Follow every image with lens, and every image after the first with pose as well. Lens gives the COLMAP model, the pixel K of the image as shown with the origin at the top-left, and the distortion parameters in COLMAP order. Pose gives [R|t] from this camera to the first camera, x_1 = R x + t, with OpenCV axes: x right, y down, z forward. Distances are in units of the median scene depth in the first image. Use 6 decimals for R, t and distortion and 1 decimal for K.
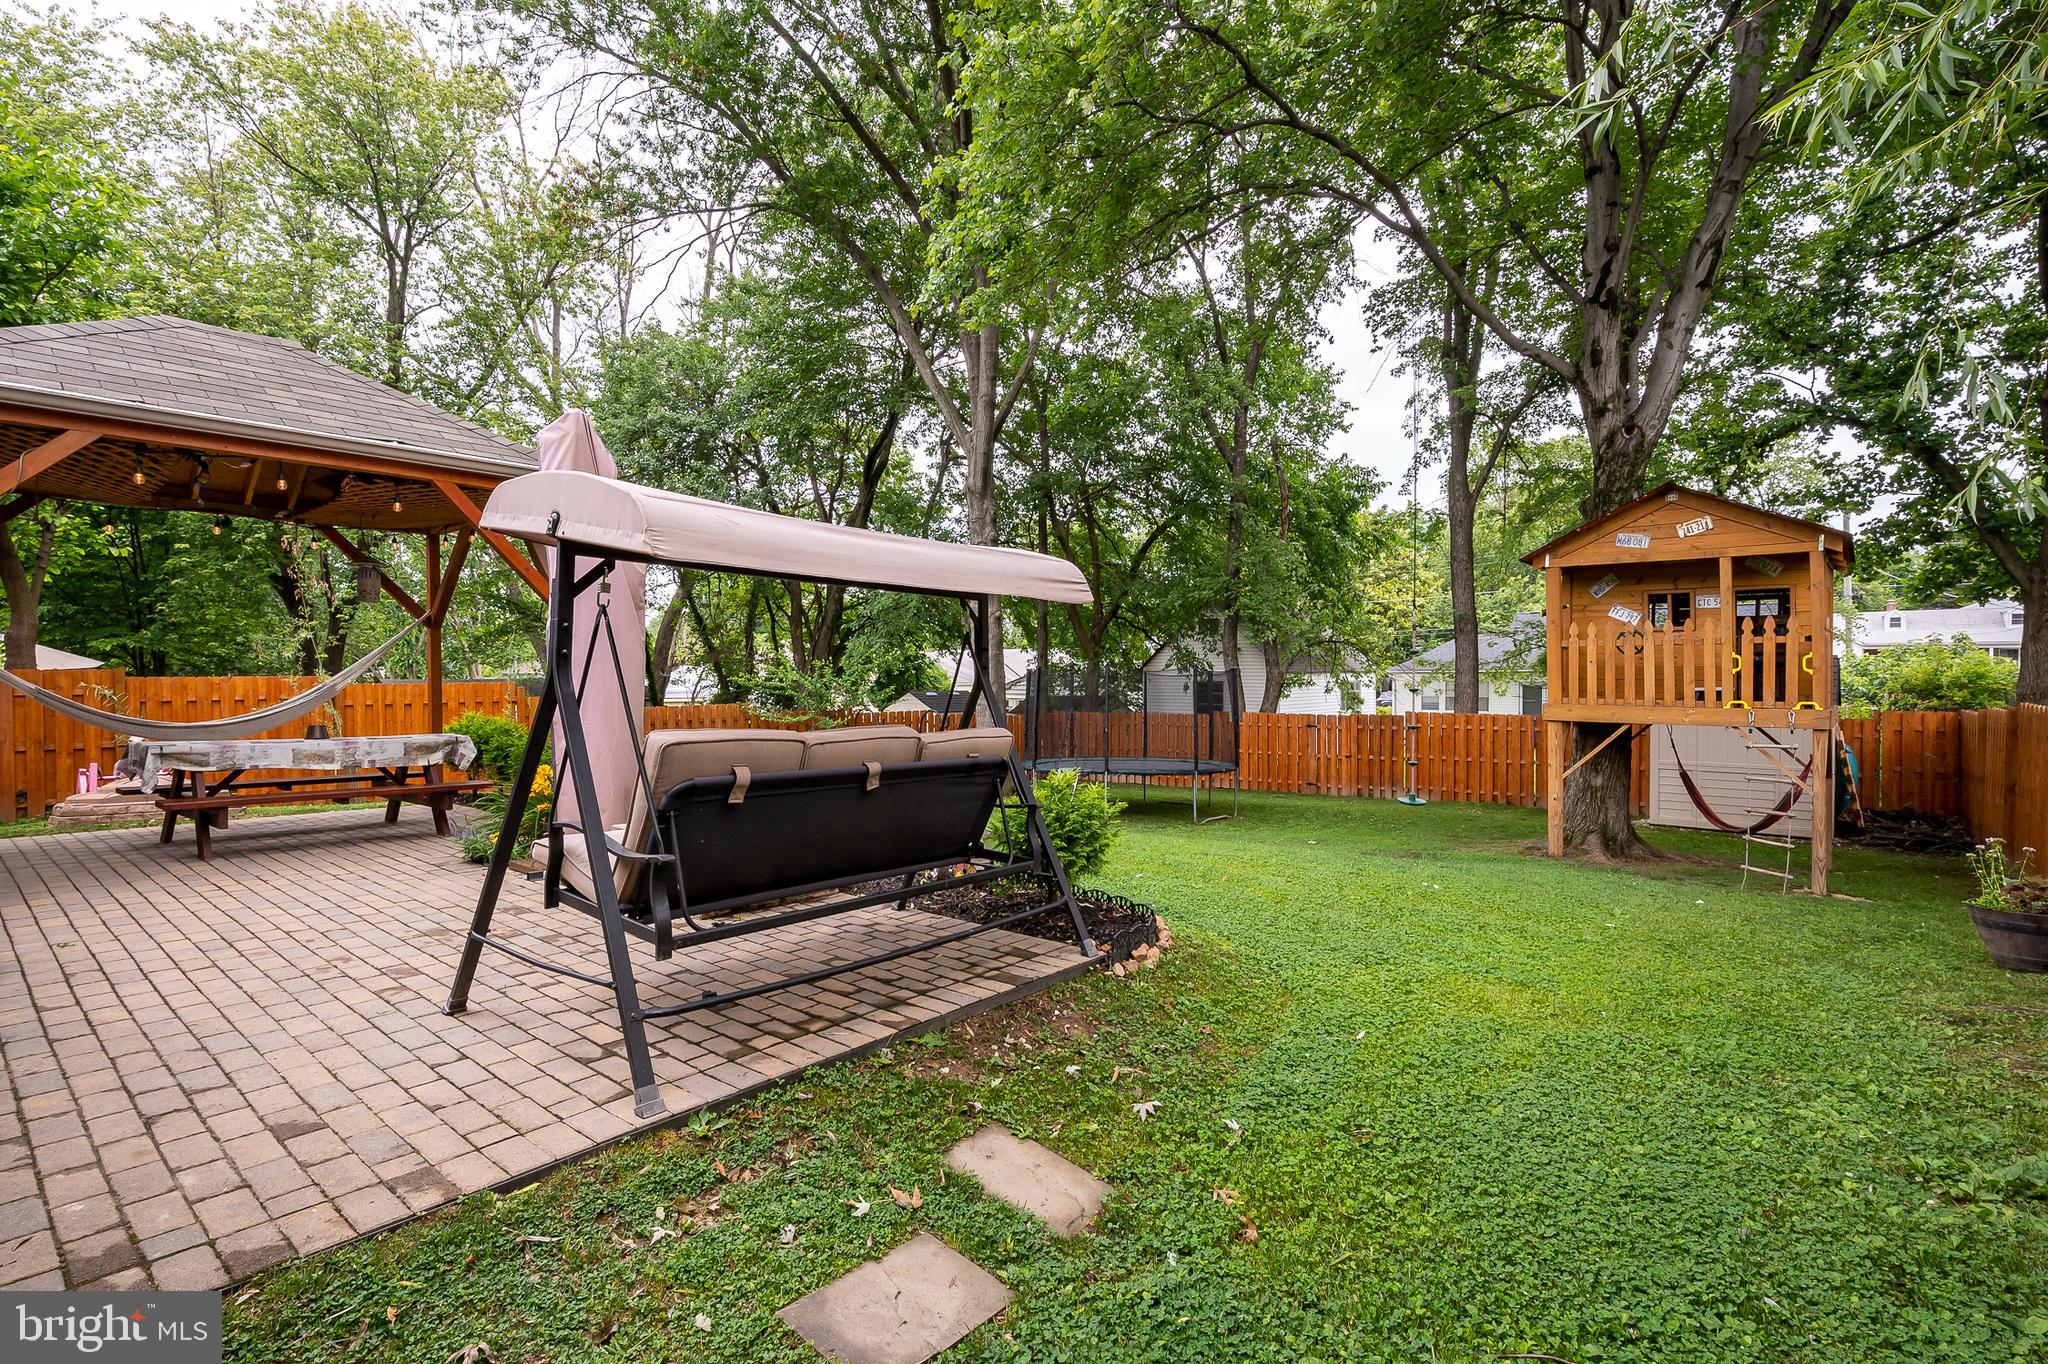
lens RADIAL K [[926.8, 0, 1024.0], [0, 926.8, 682.0], [0, 0, 1]] dist [0.001859, -0.008019]
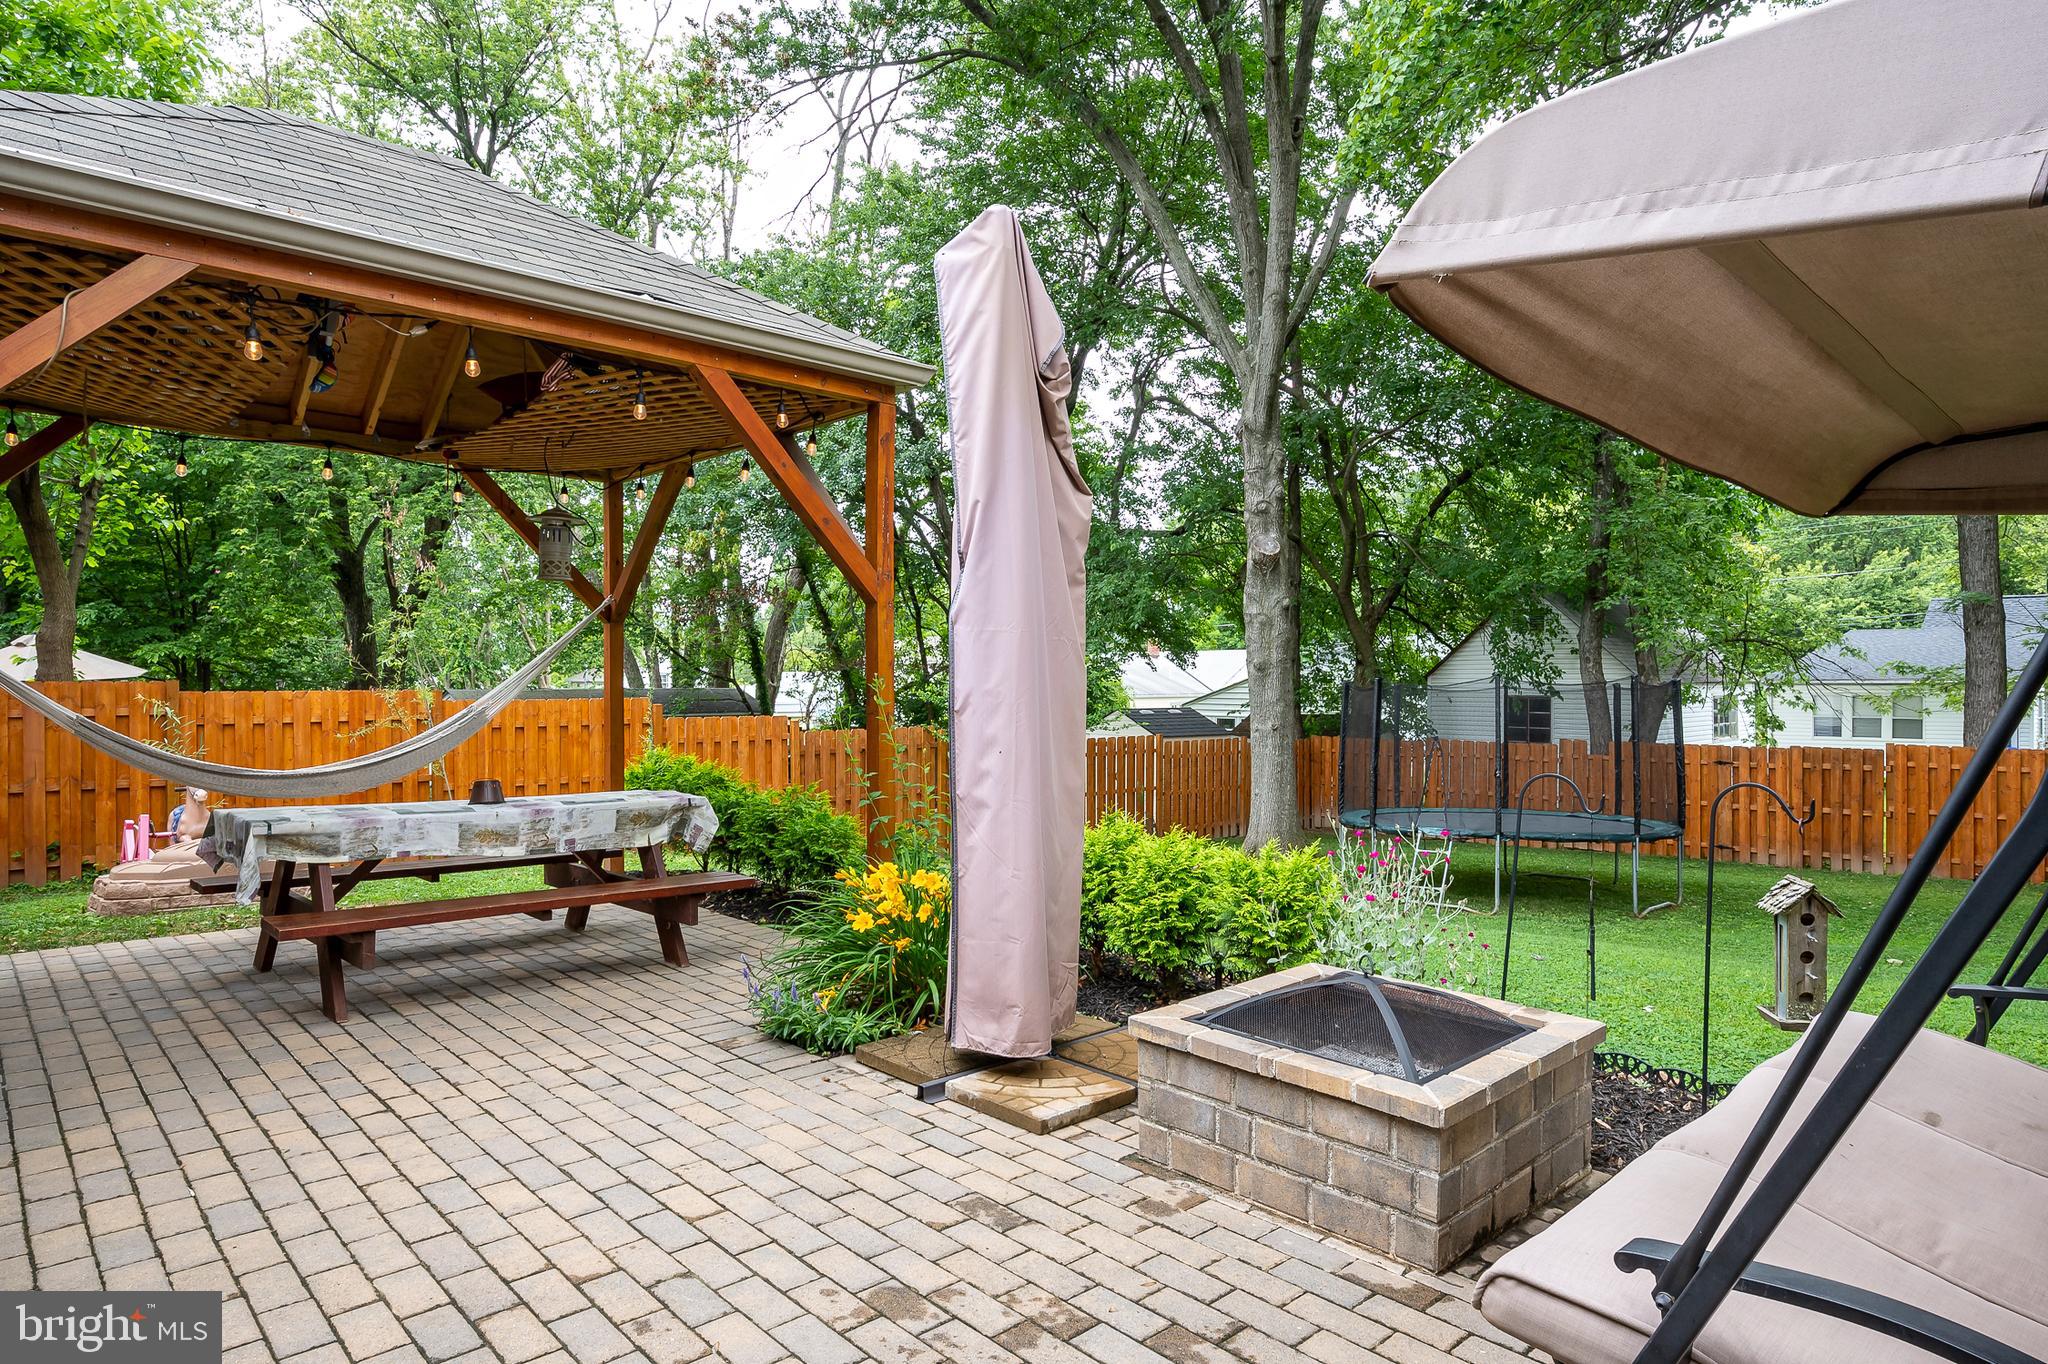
lens RADIAL K [[1149.9, 0, 1024.0], [0, 1149.9, 682.0], [0, 0, 1]] dist [-0.000923, -0.016491]
pose [[0.992297, 0.000169, -0.123880, -0.138117], [-0.001345, 0.999955, -0.009408, -0.005297], [0.123873, 0.009503, 0.992253, 0.125619]]
